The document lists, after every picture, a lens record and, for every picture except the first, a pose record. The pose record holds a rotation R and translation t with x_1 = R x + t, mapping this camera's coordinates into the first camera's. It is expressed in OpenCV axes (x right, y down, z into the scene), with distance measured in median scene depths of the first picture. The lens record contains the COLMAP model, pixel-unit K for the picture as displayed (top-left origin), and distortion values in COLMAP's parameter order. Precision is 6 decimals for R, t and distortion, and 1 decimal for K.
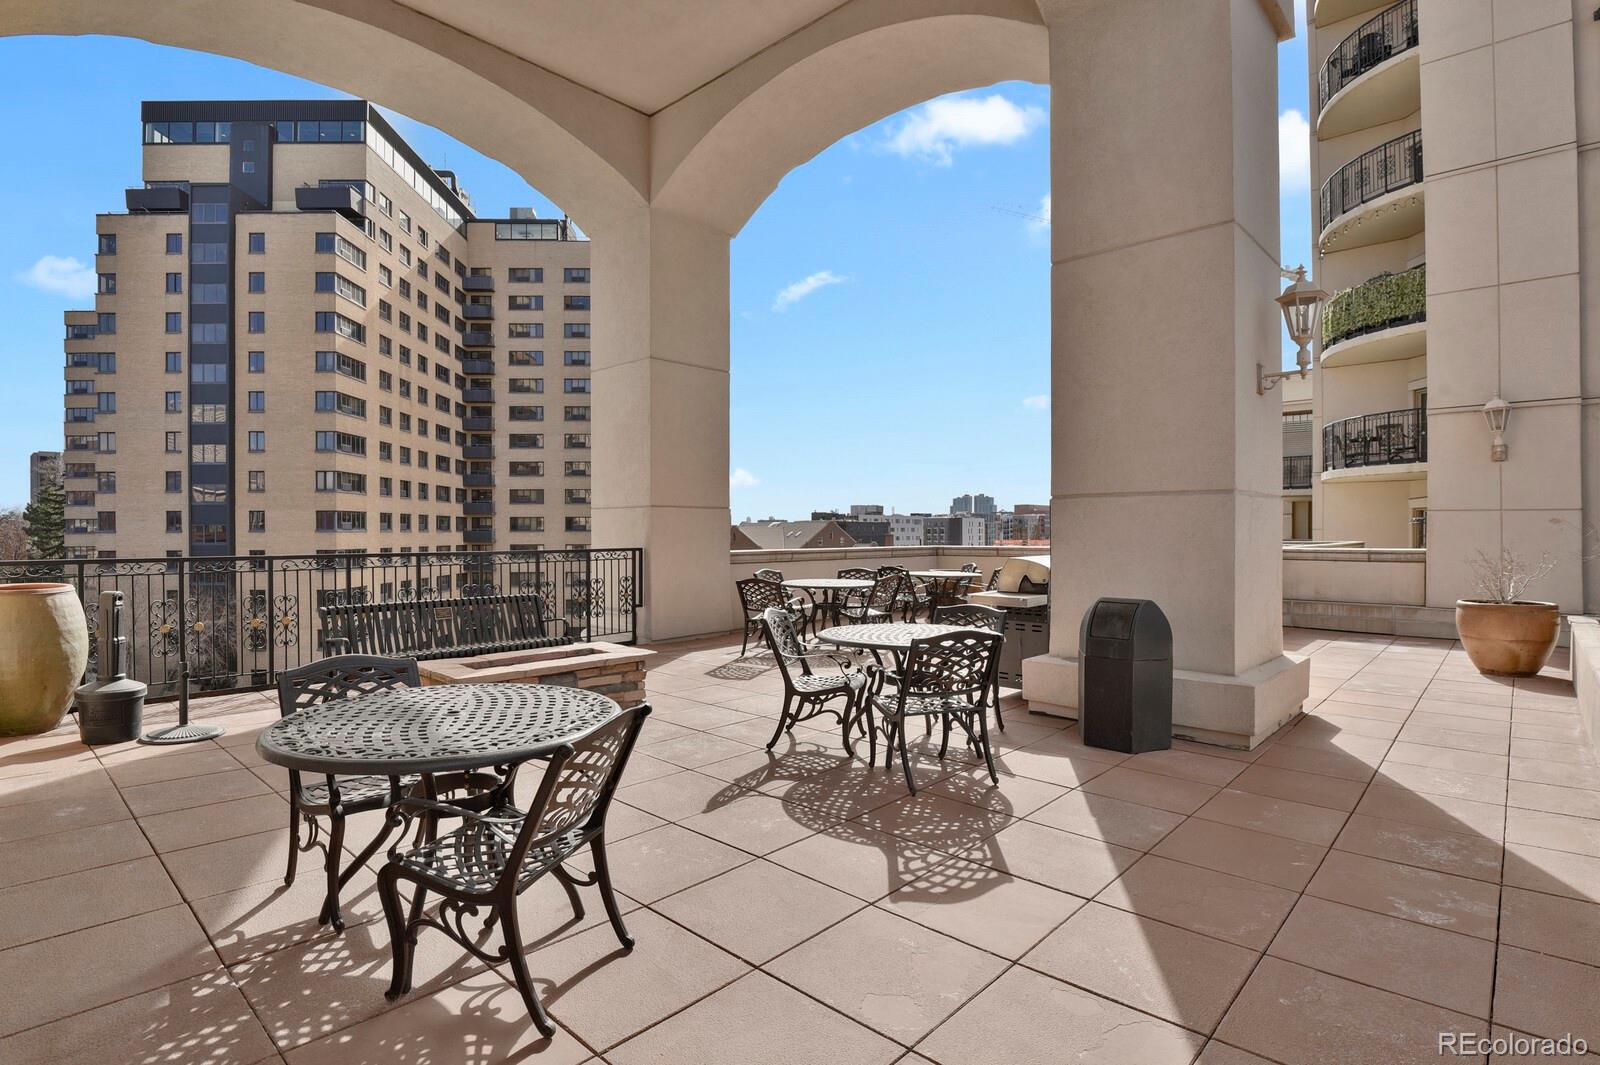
lens RADIAL K [[790.5, 0, 806.7], [0, 790.5, 542.7], [0, 0, 1]] dist [-0.025234, -0.001533]
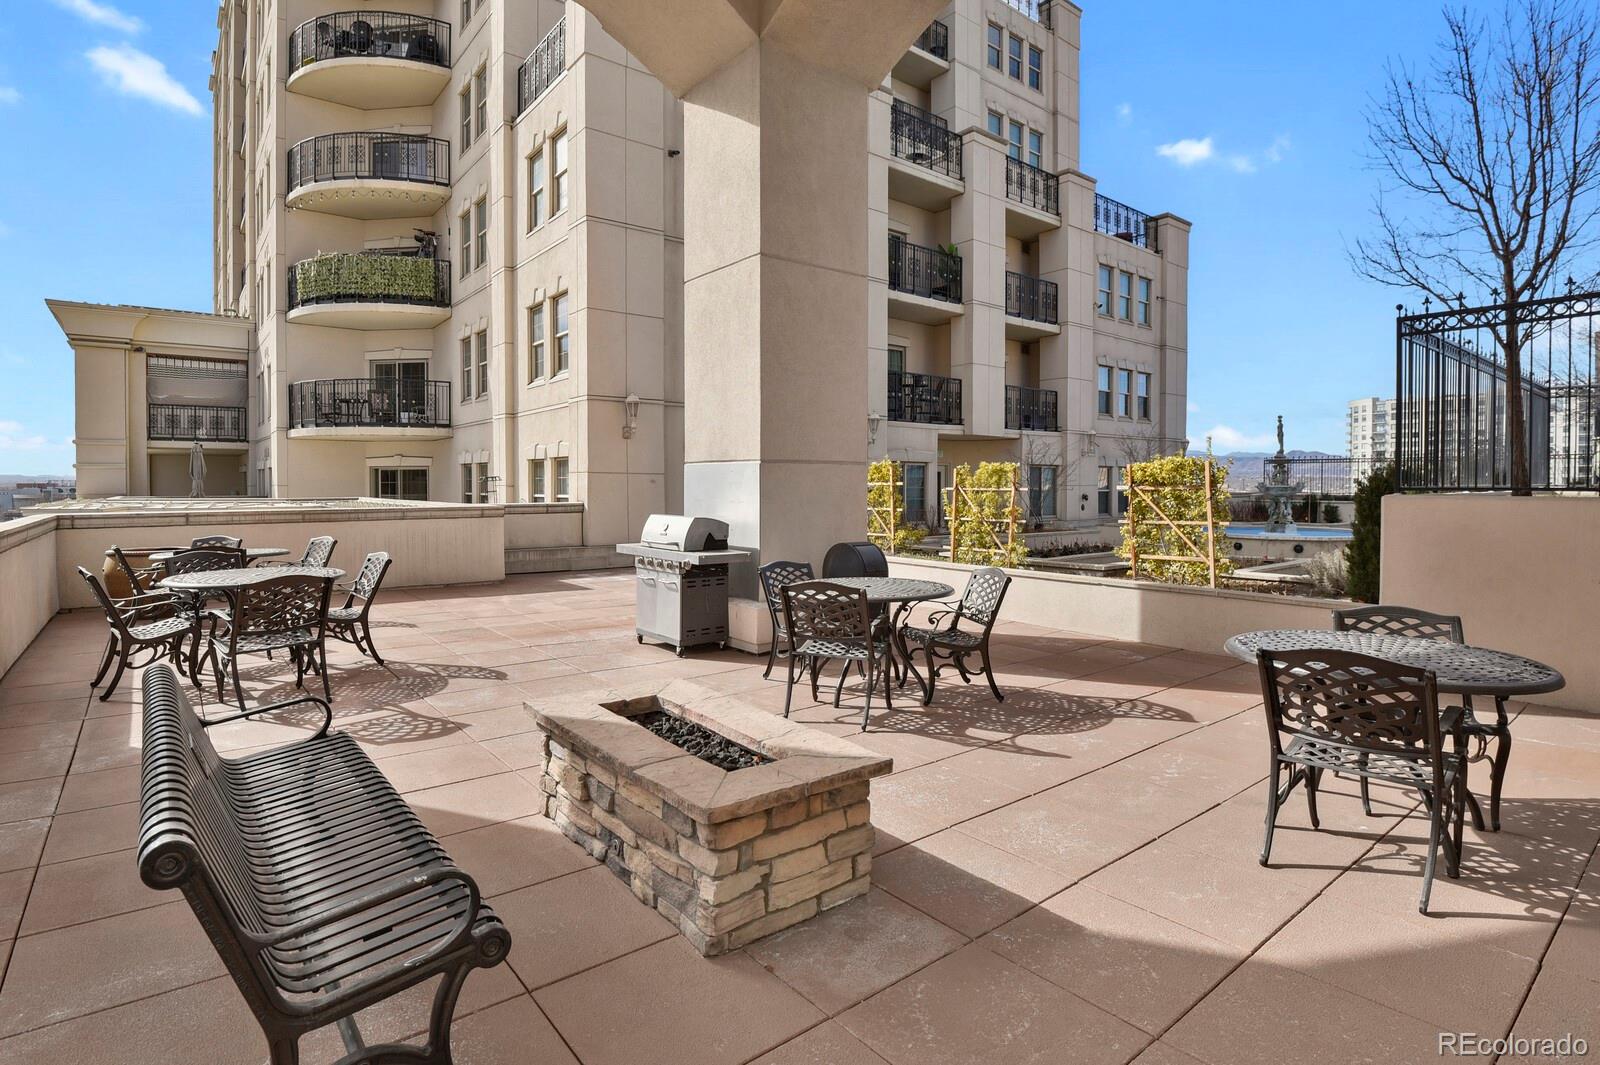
lens RADIAL K [[797.7, 0, 790.7], [0, 797.7, 502.2], [0, 0, 1]] dist [-0.025522, -0.000704]
pose [[0.162167, -0.019357, 0.986573, -1.077849], [0.013157, 0.999761, 0.017453, -0.024274], [-0.986676, 0.010150, 0.162383, 1.030547]]
